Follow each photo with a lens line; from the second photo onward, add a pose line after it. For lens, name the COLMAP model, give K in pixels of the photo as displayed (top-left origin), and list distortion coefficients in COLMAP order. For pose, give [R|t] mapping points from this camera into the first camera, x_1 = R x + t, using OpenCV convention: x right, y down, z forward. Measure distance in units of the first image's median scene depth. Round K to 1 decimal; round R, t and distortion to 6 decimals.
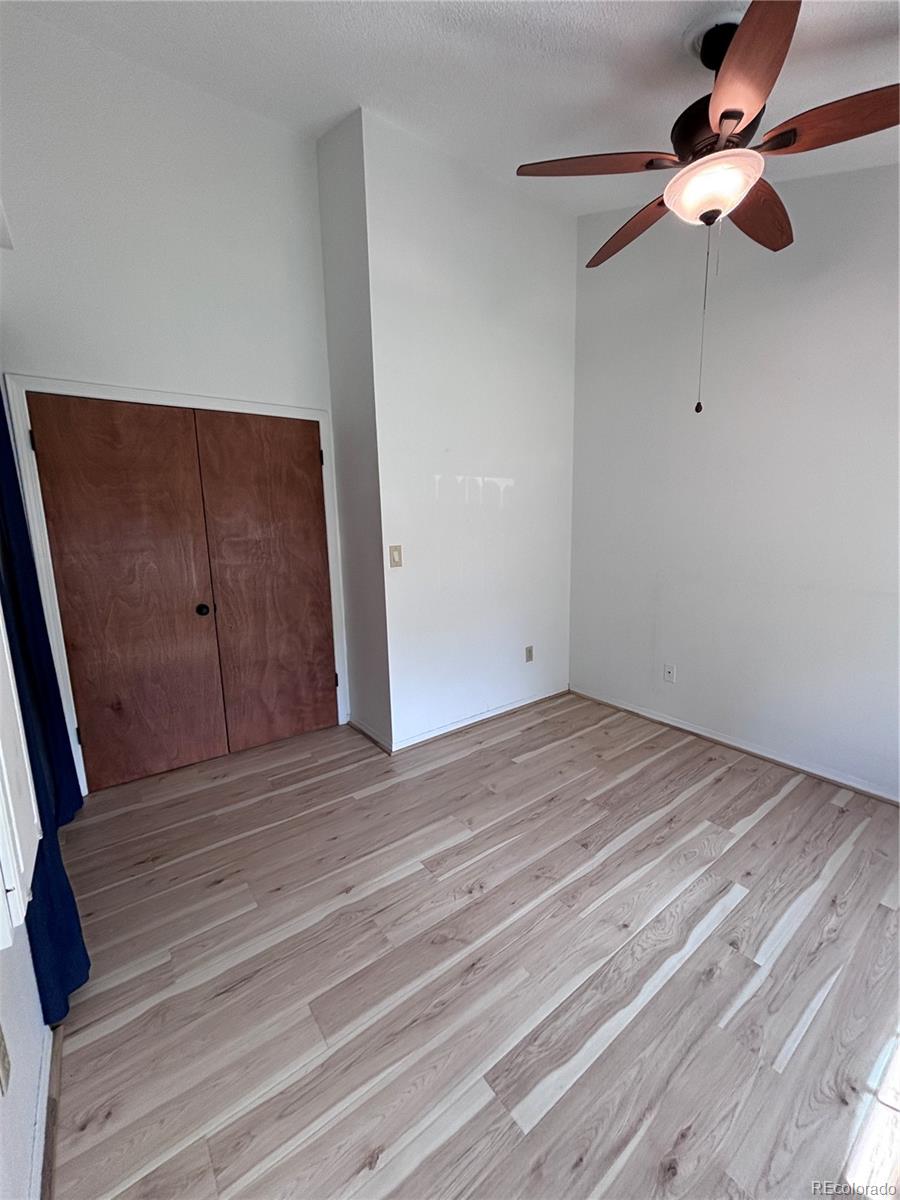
lens RADIAL K [[489.2, 0, 455.8], [0, 489.2, 592.5], [0, 0, 1]] dist [0.001961, 0.000454]
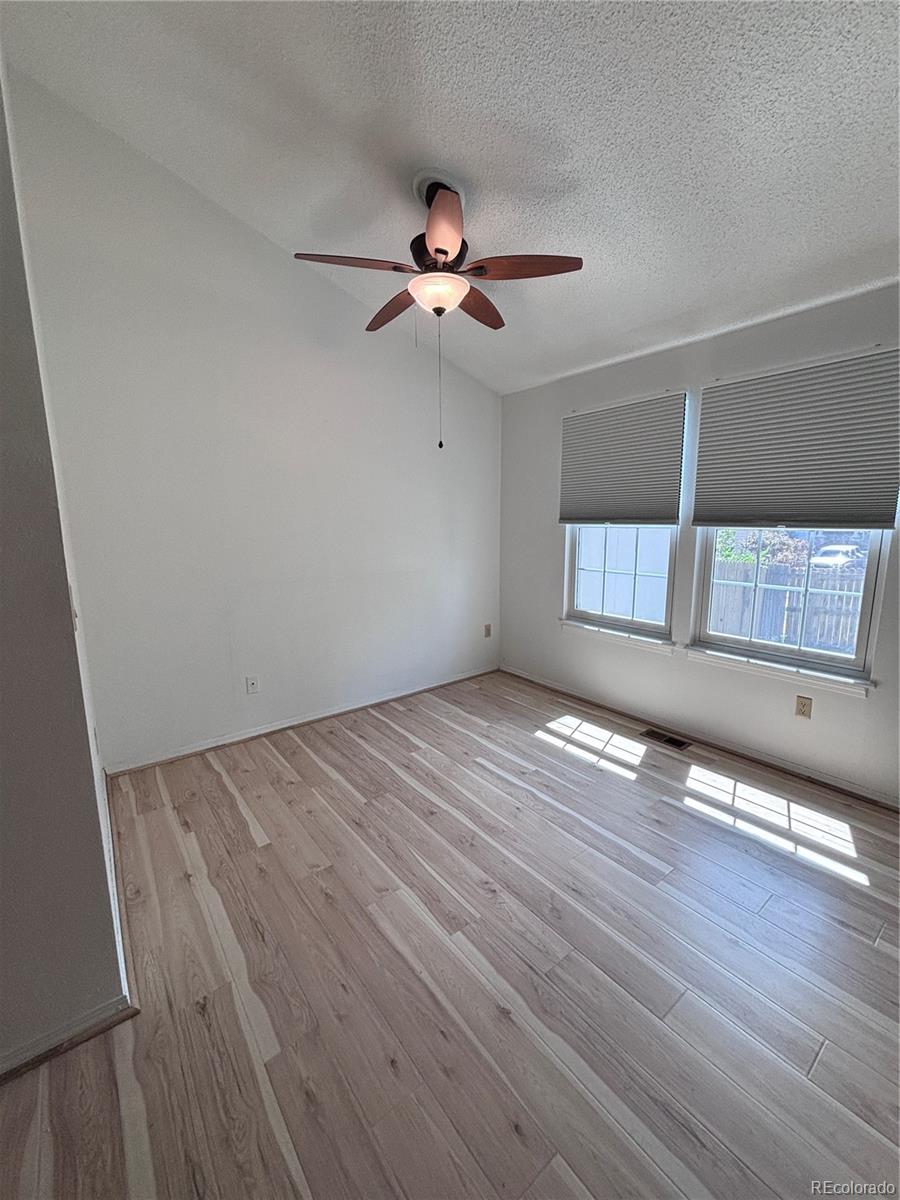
lens RADIAL K [[489.2, 0, 445.1], [0, 489.2, 593.2], [0, 0, 1]] dist [0.001961, 0.000454]
pose [[0.000393, -0.134282, 0.990943, -0.919392], [0.167739, 0.976912, 0.132314, -0.143219], [-0.985831, 0.166167, 0.022908, 1.009120]]
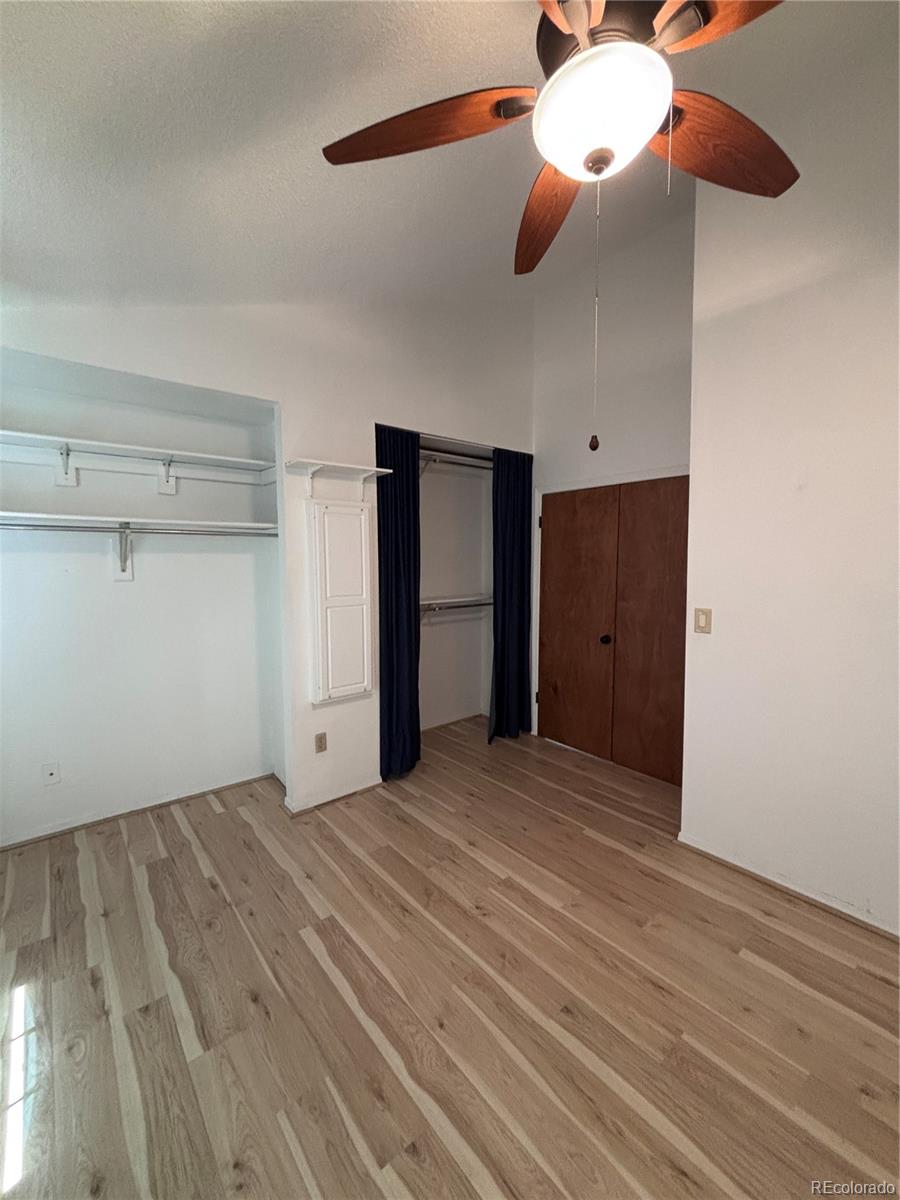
lens RADIAL K [[489.2, 0, 448.4], [0, 489.2, 601.5], [0, 0, 1]] dist [0.001961, 0.000454]
pose [[0.039808, 0.105920, -0.993577, 1.122699], [-0.148878, 0.983895, 0.098923, -0.199440], [0.988054, 0.143984, 0.054936, 0.795473]]
